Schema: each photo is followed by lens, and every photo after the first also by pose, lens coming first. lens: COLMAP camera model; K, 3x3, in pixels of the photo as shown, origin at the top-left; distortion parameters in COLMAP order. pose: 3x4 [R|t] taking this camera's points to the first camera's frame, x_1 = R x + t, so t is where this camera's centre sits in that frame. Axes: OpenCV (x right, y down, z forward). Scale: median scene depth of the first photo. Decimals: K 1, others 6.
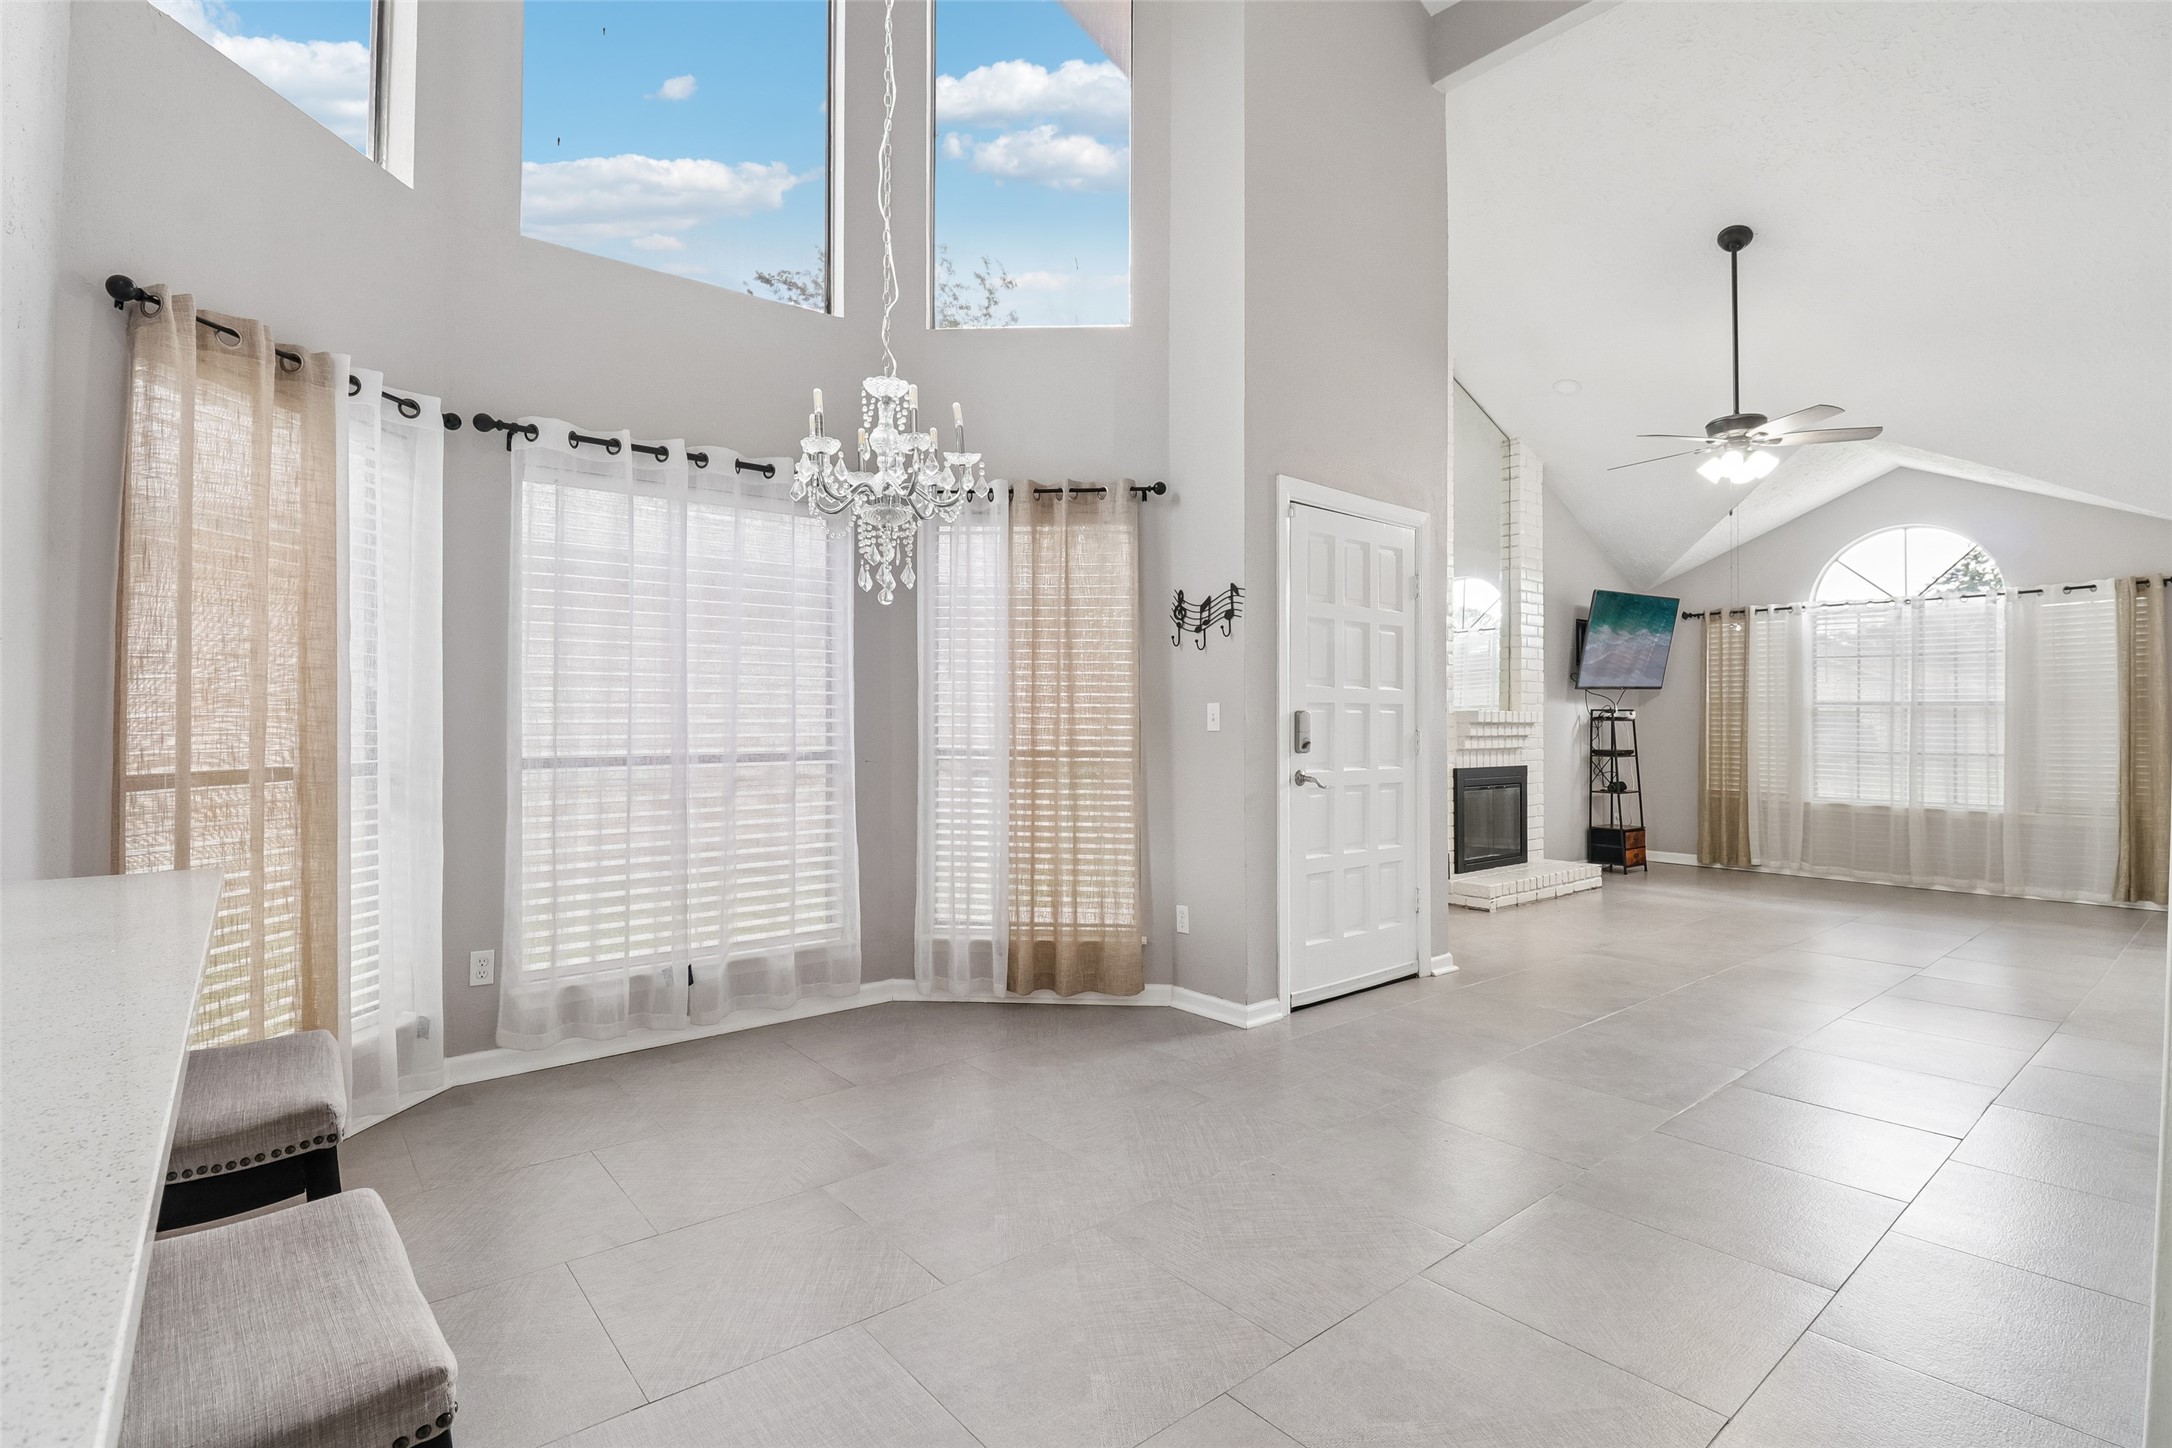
lens RADIAL K [[1017.5, 0, 1074.6], [0, 1017.5, 713.2], [0, 0, 1]] dist [0.003229, -0.014790]
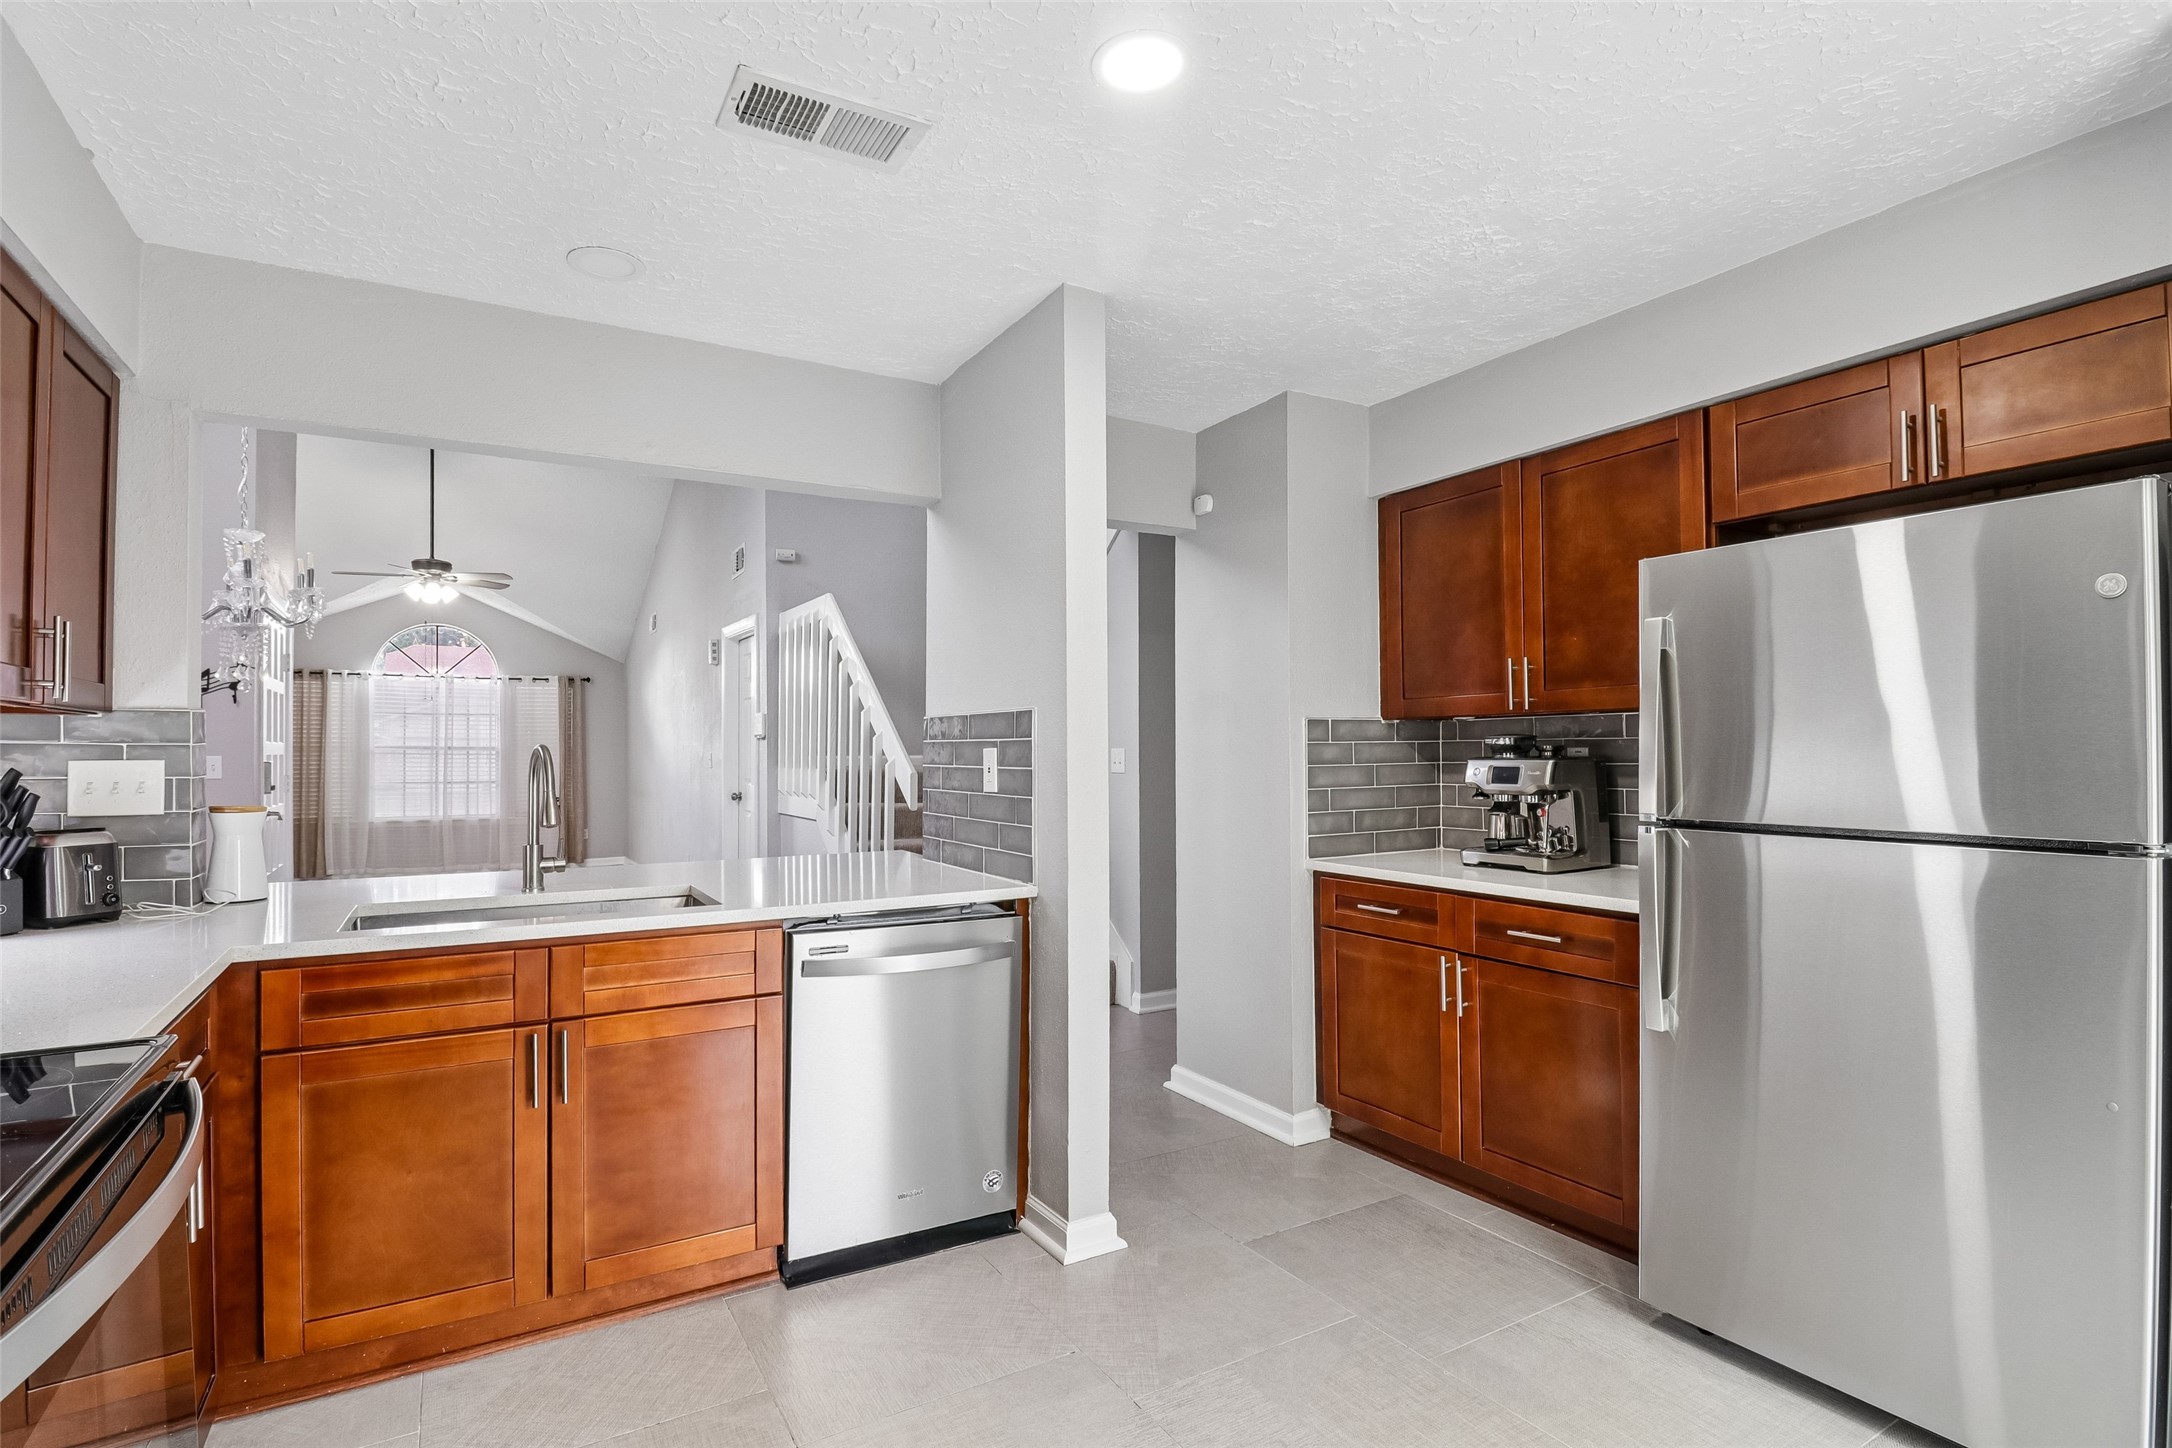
lens RADIAL K [[1017.2, 0, 1048.8], [0, 1017.2, 729.4], [0, 0, 1]] dist [0.000083, -0.000377]
pose [[0.177632, 0.021810, 0.983855, -0.850755], [-0.006209, 0.999759, -0.021041, -0.020671], [-0.984077, -0.002371, 0.177724, -0.211465]]
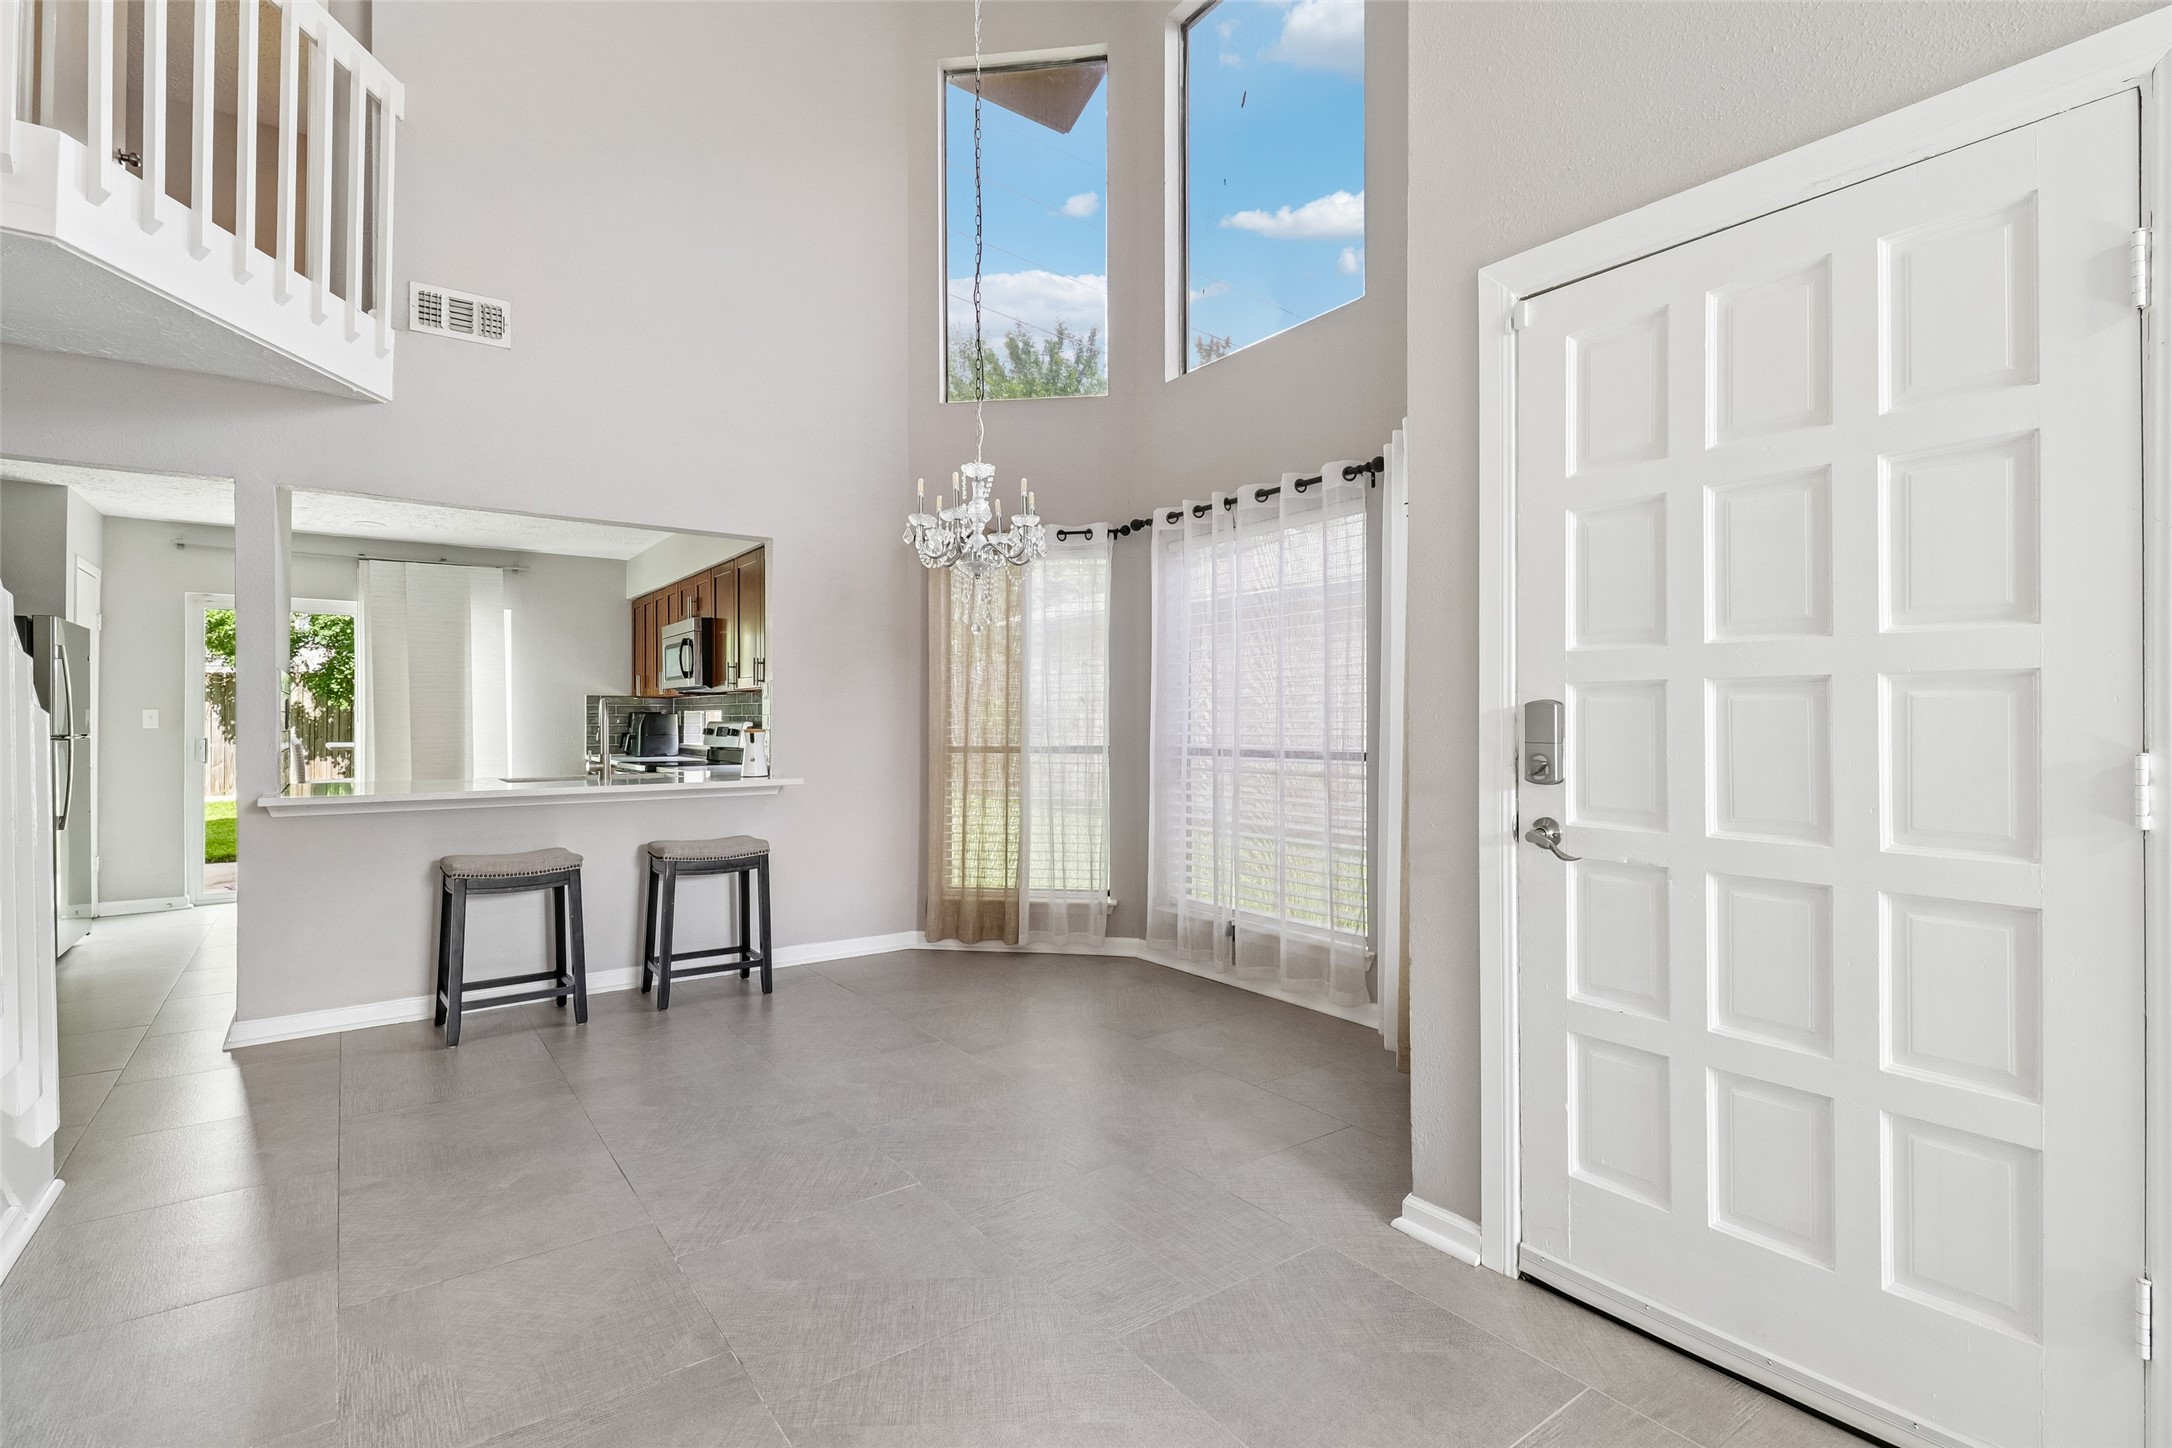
lens RADIAL K [[1046.3, 0, 1121.5], [0, 1046.3, 691.8], [0, 0, 1]] dist [0.000680, -0.000994]
pose [[-0.045795, -0.026149, -0.998609, 0.746685], [0.006296, 0.999630, -0.026465, 0.005142], [0.998931, -0.007499, -0.045613, 0.797992]]
